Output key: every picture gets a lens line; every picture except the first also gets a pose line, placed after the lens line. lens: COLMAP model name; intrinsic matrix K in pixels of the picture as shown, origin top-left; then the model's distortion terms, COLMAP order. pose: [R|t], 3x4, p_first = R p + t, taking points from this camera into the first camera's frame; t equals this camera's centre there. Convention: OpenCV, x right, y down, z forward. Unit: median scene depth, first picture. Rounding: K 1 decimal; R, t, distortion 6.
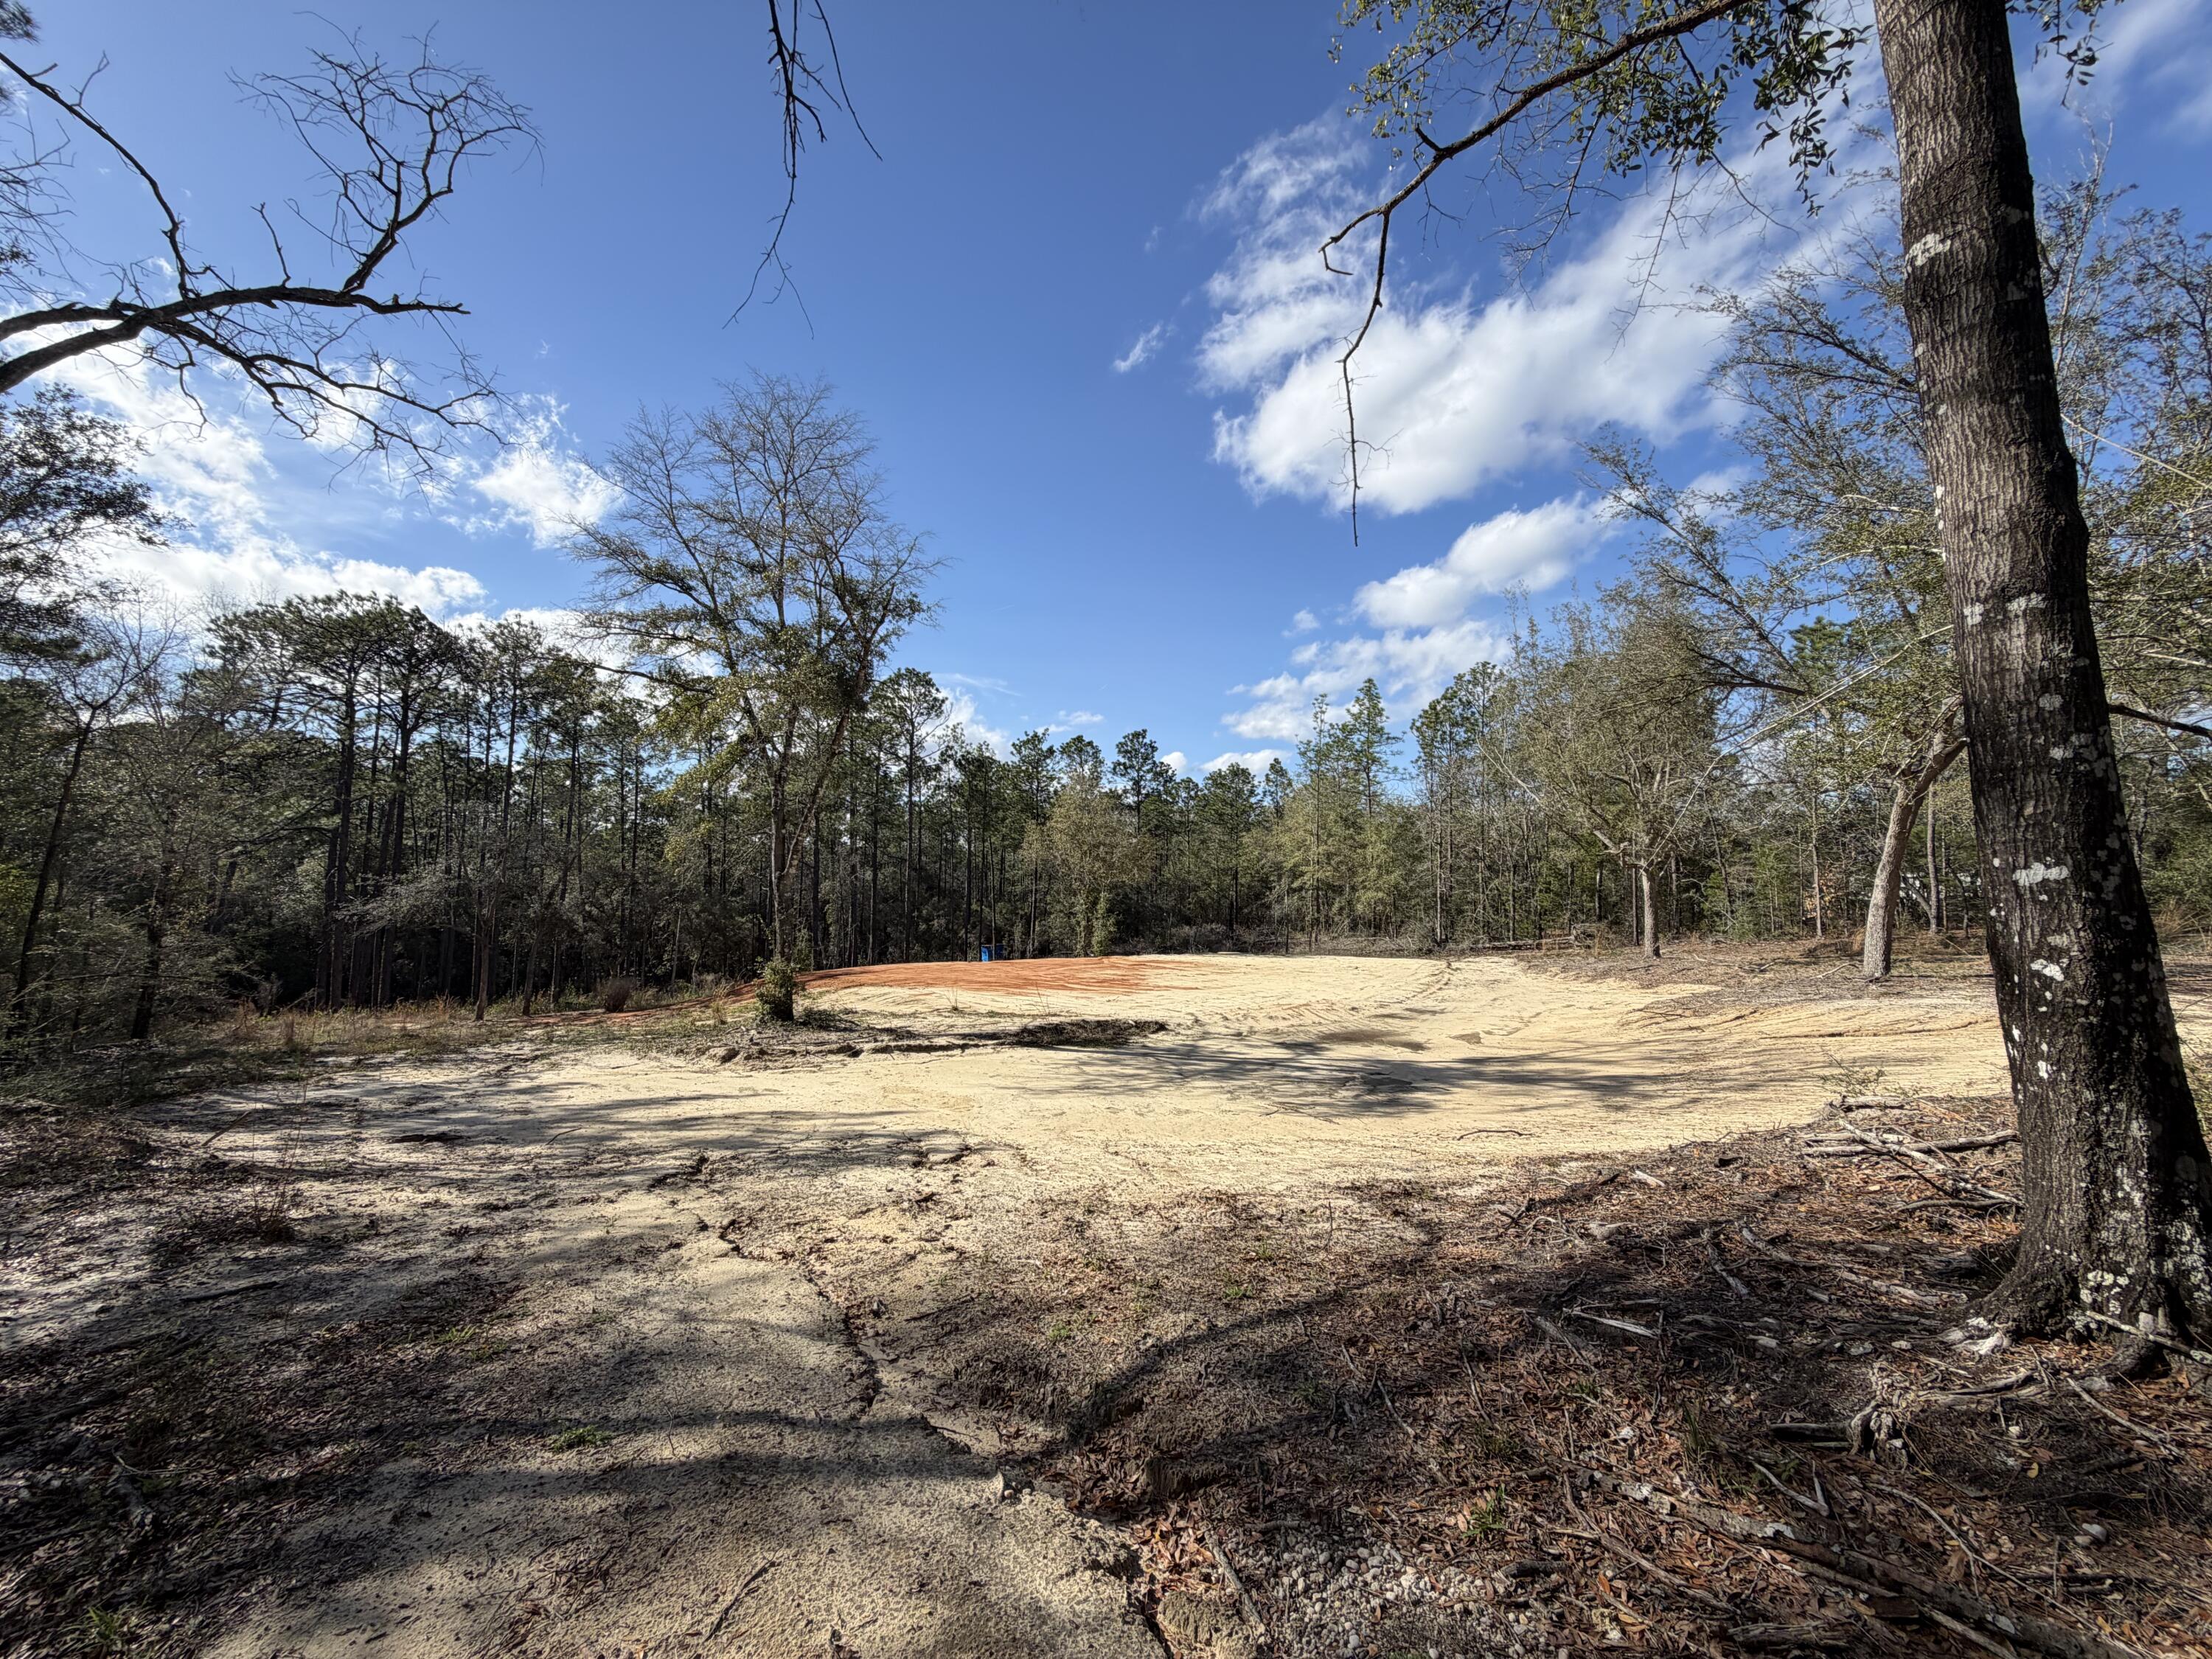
lens RADIAL K [[875.3, 0, 1103.4], [0, 875.3, 826.8], [0, 0, 1]] dist [0.000250, 0.000086]
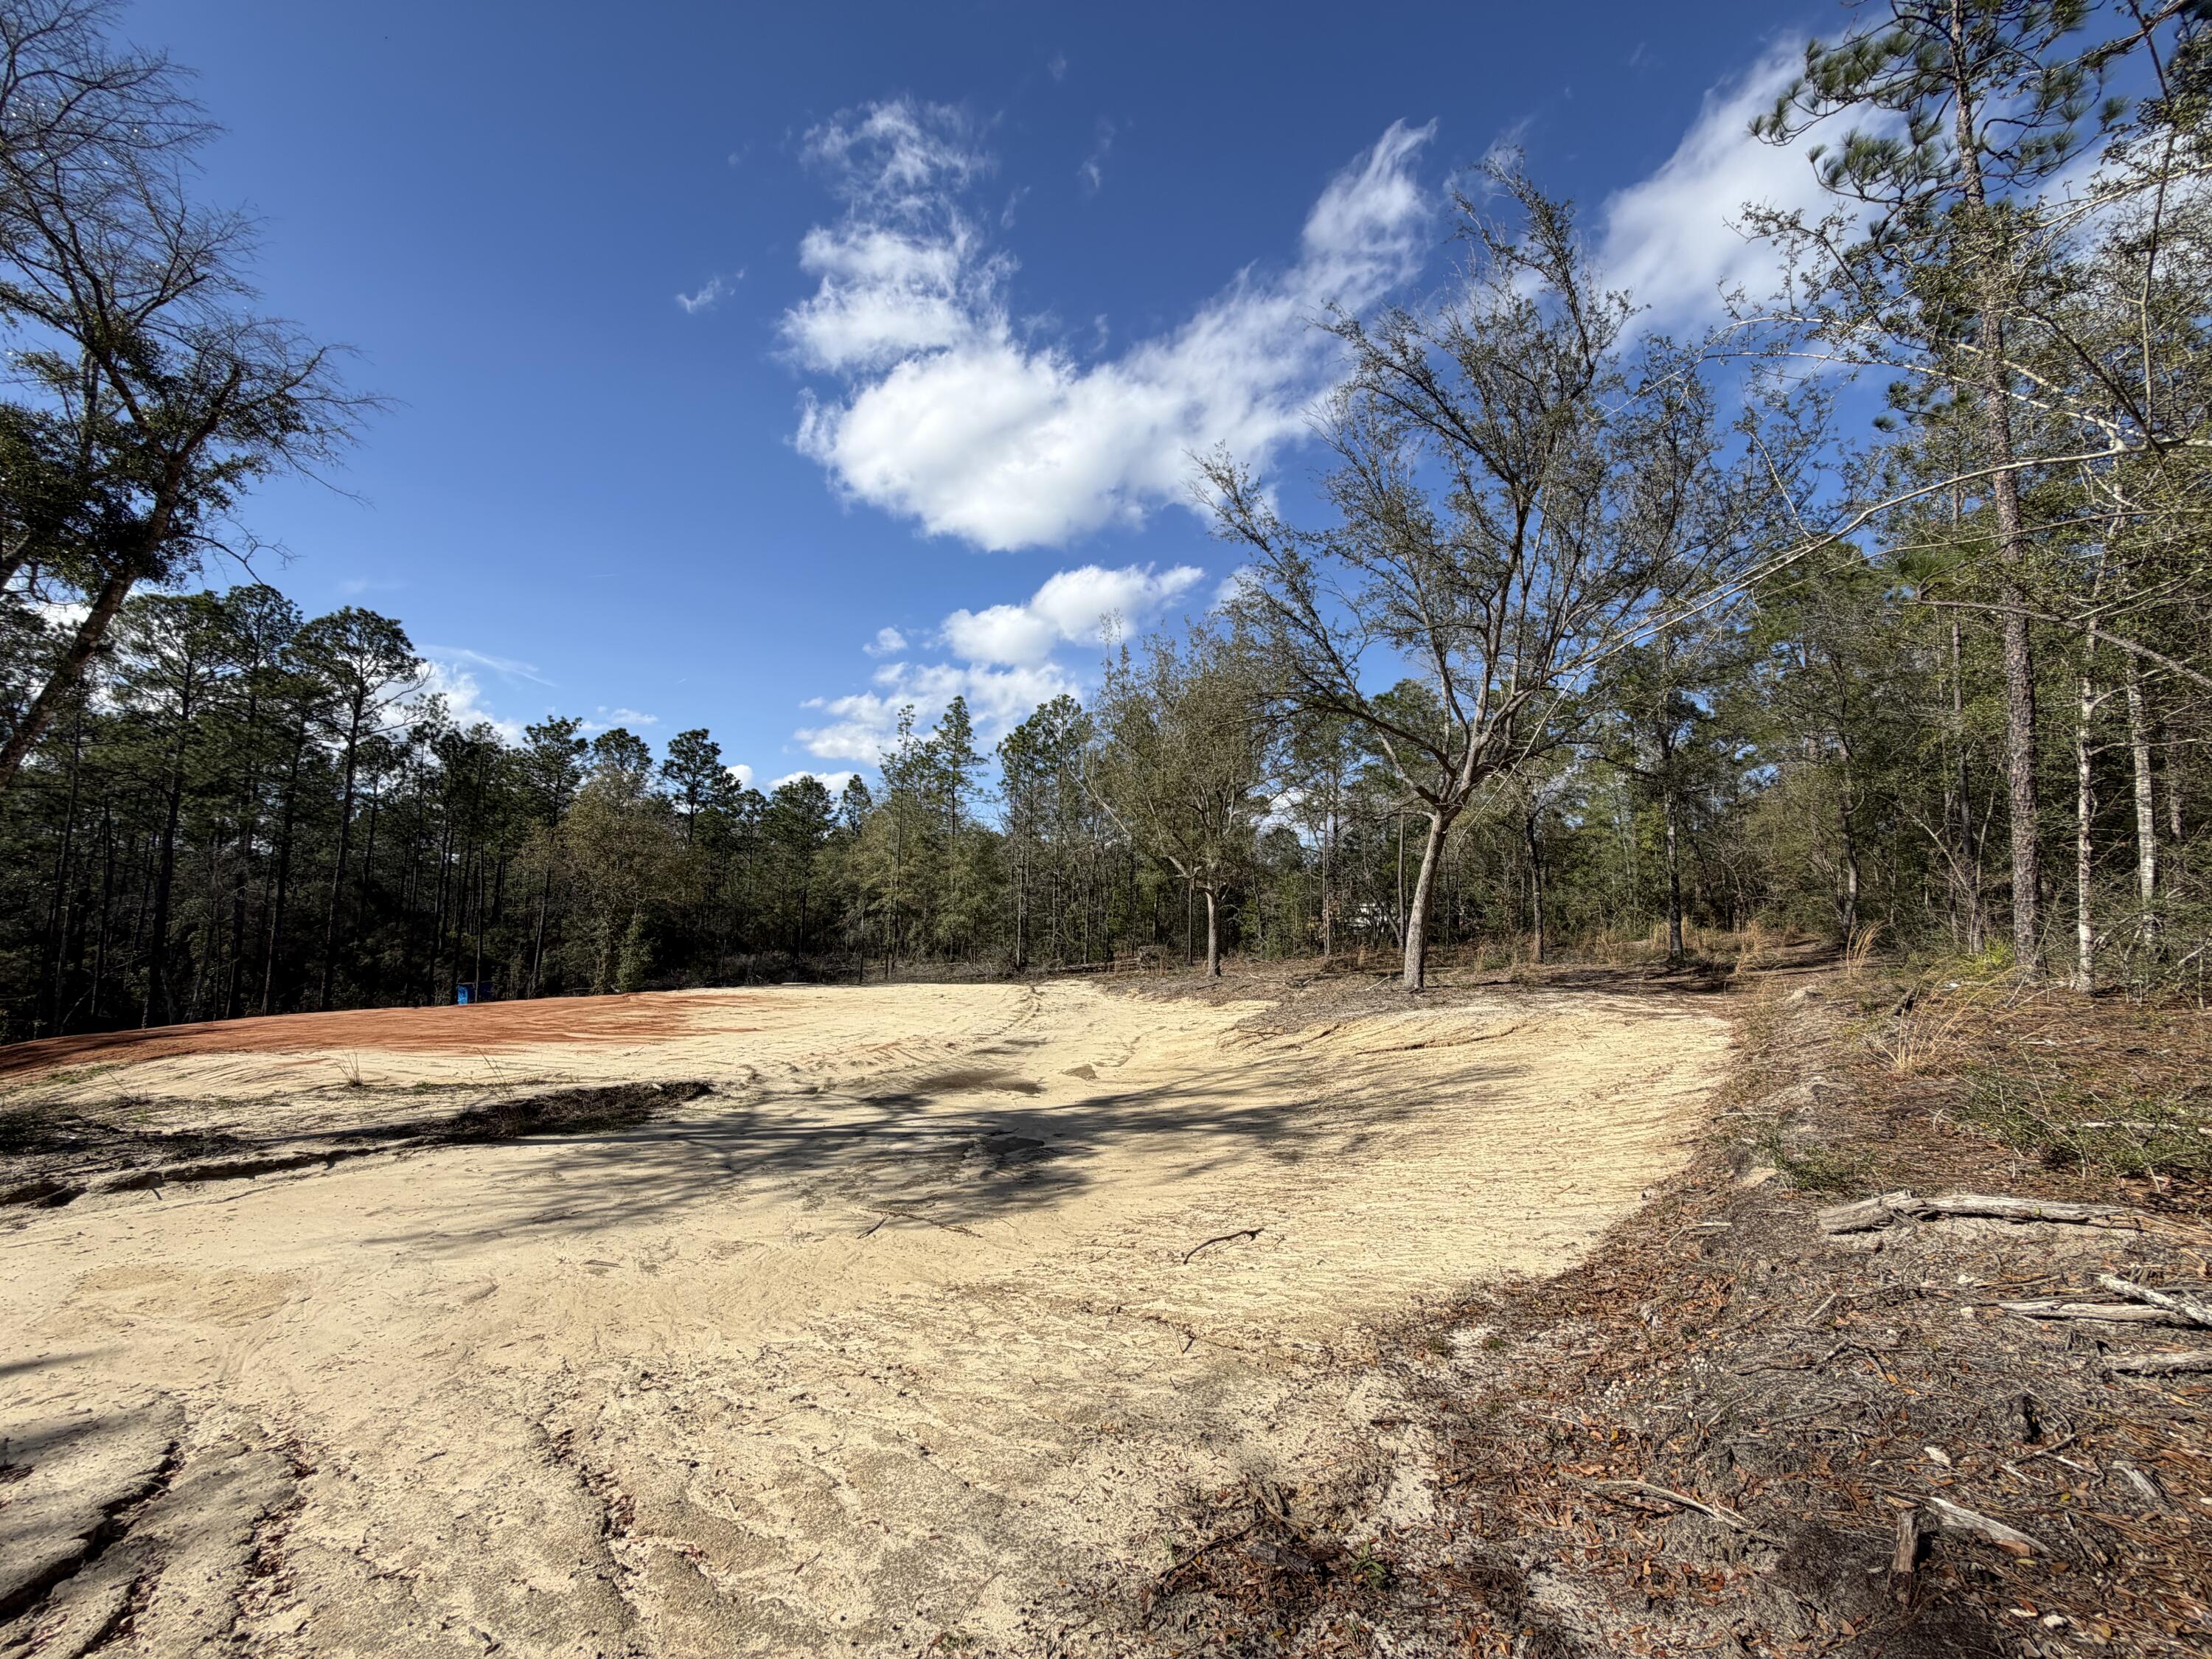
lens RADIAL K [[878.3, 0, 1100.7], [0, 878.3, 819.5], [0, 0, 1]] dist [0.000103, 0.000276]
pose [[0.888199, 0.055425, 0.456104, 0.015333], [-0.037784, 0.998146, -0.047715, 0.027885], [-0.457903, 0.025147, 0.888647, 0.199469]]
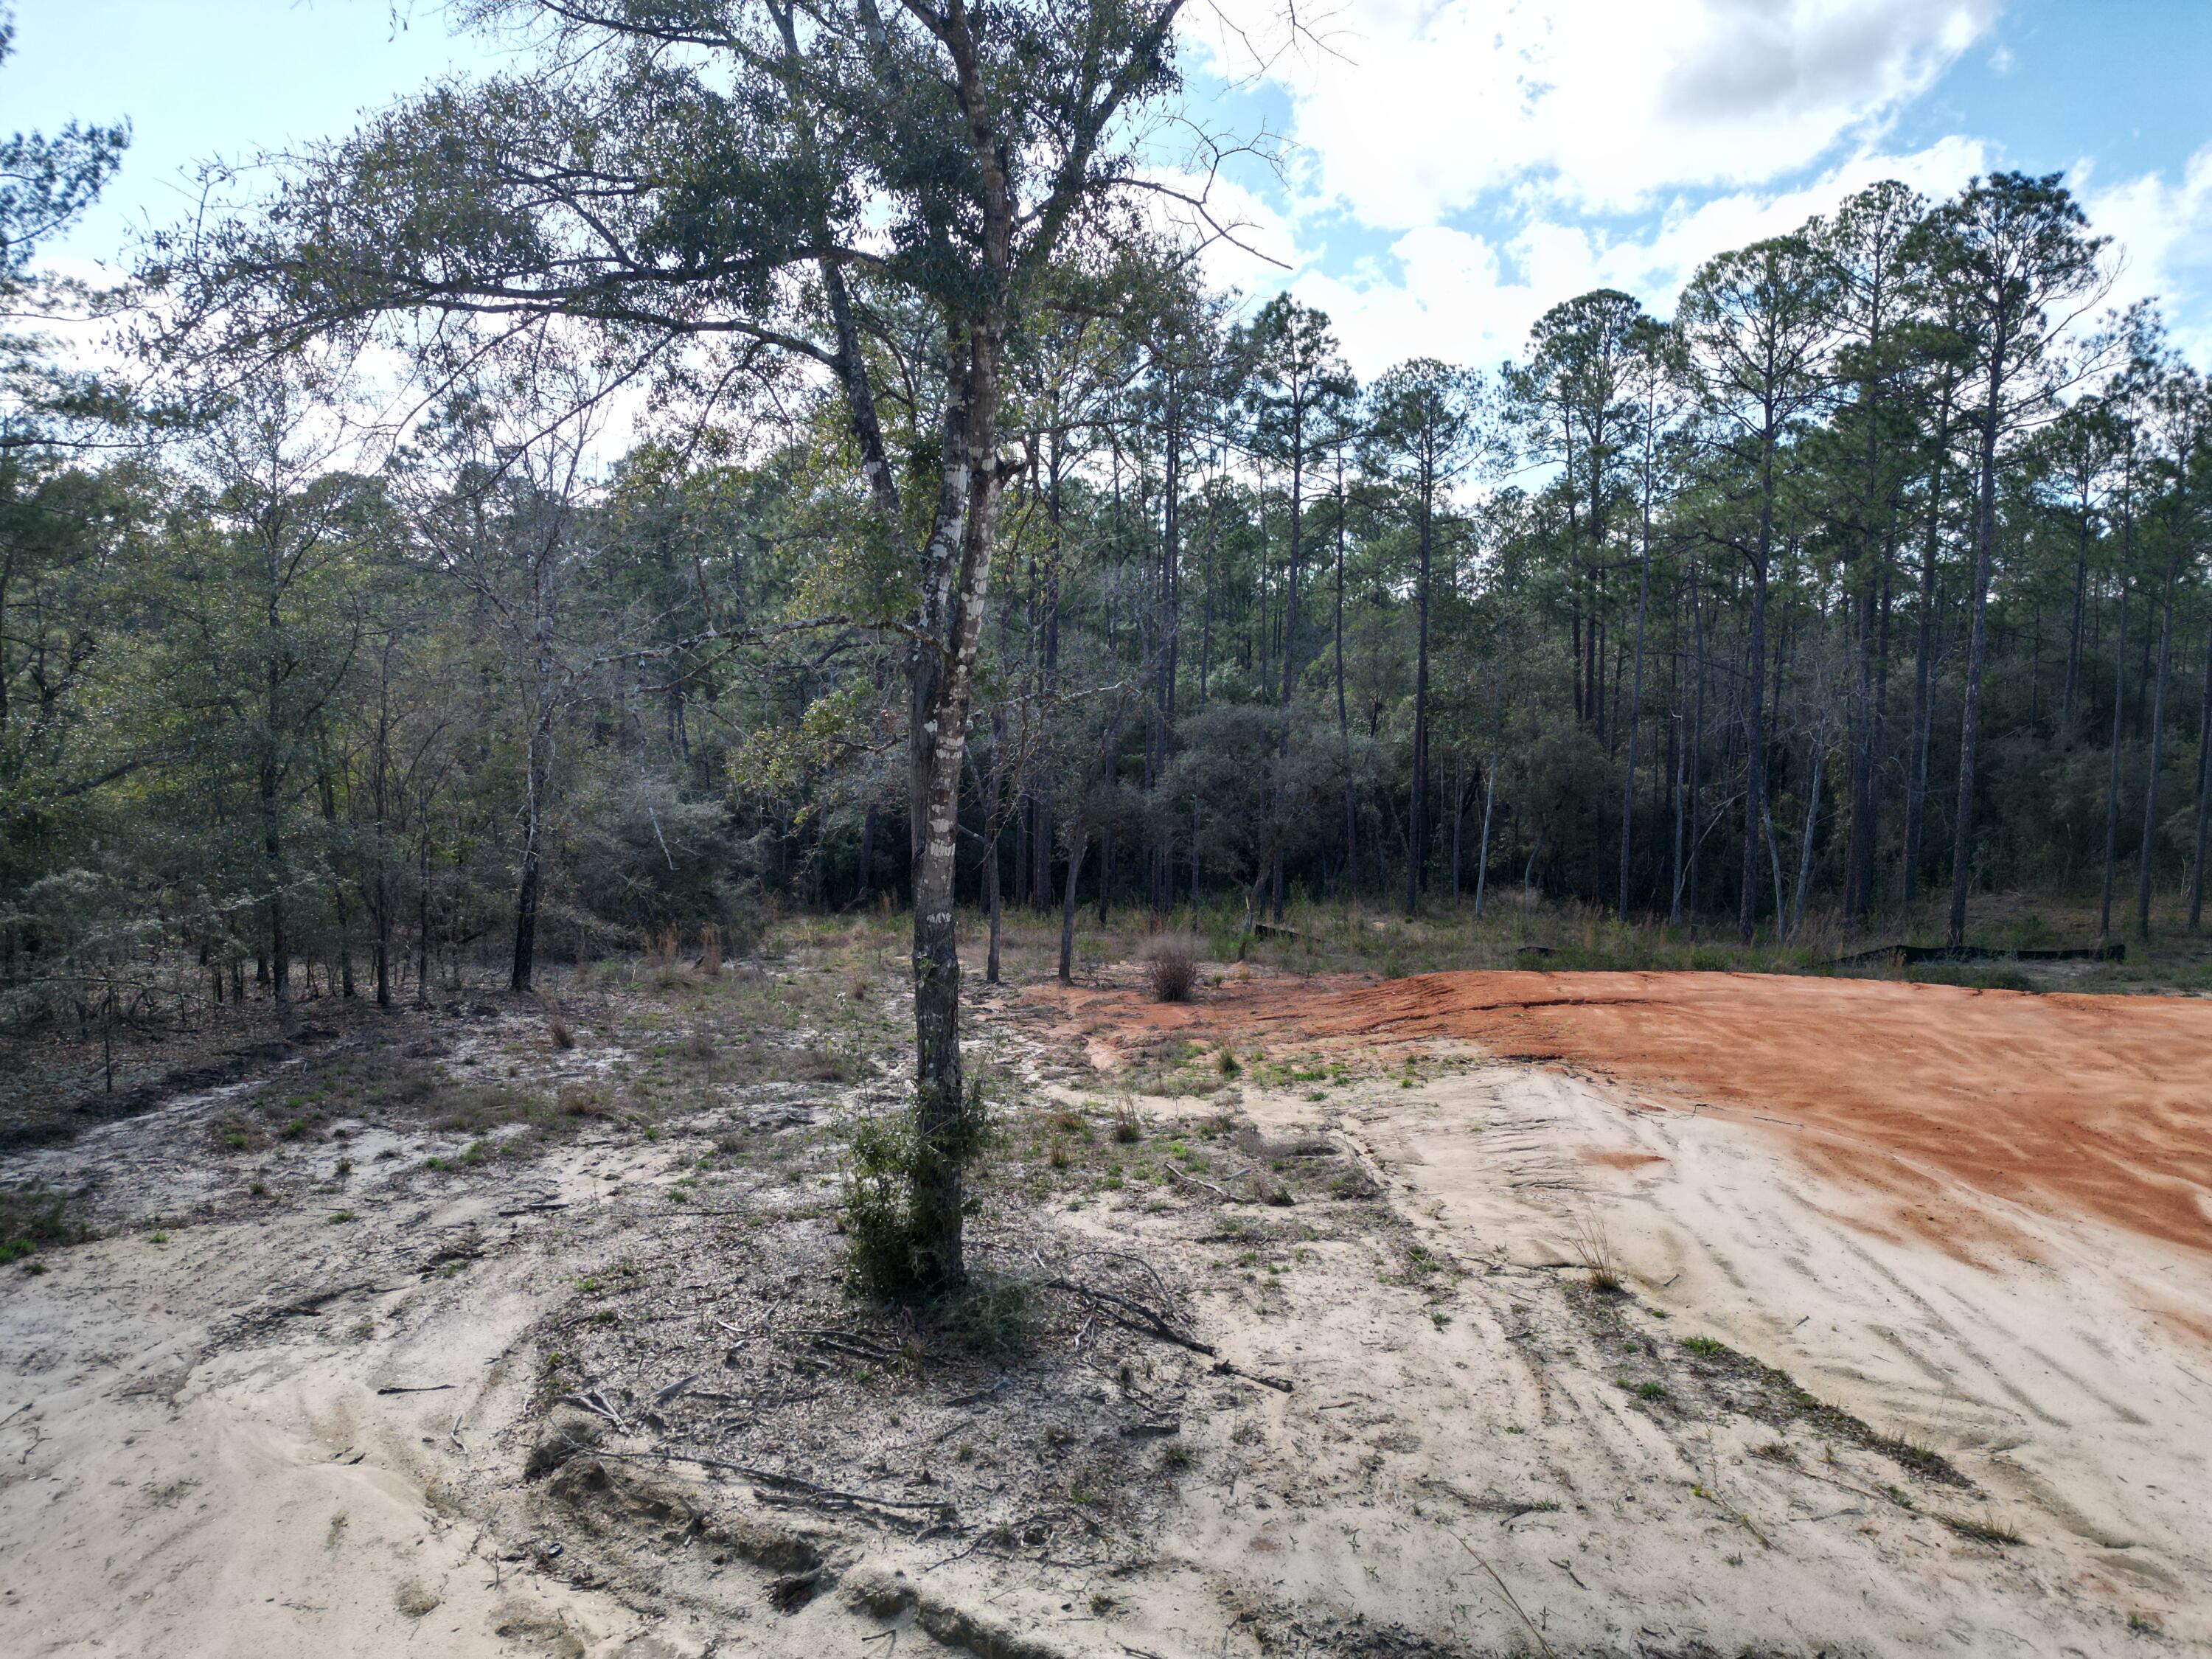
lens RADIAL K [[1529.4, 0, 1098.8], [0, 1529.4, 832.7], [0, 0, 1]] dist [0.083535, -0.075392]
pose [[0.691640, 0.073923, -0.718450, 0.107132], [0.047822, 0.987878, 0.147682, -0.037559], [0.720658, -0.136501, 0.679721, 0.646307]]
